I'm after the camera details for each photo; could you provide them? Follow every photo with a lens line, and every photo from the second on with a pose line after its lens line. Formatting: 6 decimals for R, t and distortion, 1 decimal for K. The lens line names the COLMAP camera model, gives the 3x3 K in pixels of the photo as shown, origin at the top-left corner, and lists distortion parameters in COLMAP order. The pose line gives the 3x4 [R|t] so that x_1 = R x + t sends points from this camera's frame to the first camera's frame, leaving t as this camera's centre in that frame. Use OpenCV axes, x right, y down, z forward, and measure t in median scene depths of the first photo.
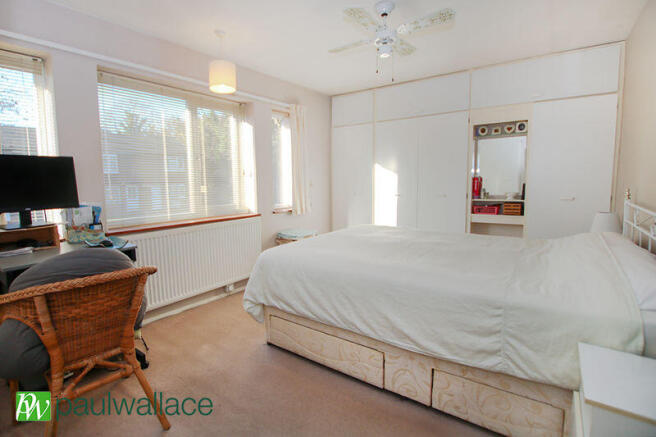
lens RADIAL K [[330.6, 0, 323.5], [0, 330.6, 212.0], [0, 0, 1]] dist [-0.001479, -0.000523]
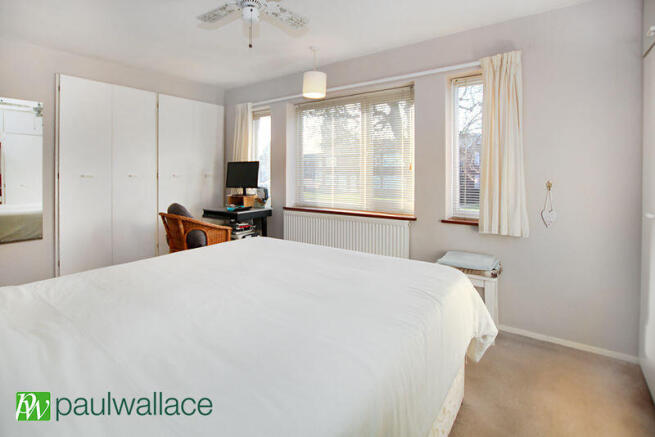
lens RADIAL K [[330.1, 0, 323.0], [0, 330.1, 212.0], [0, 0, 1]] dist [-0.001479, -0.000523]
pose [[-0.023573, 0.118246, -0.992704, 1.078859], [-0.110043, 0.986640, 0.120137, -0.140557], [0.993647, 0.112072, -0.010246, 1.360316]]
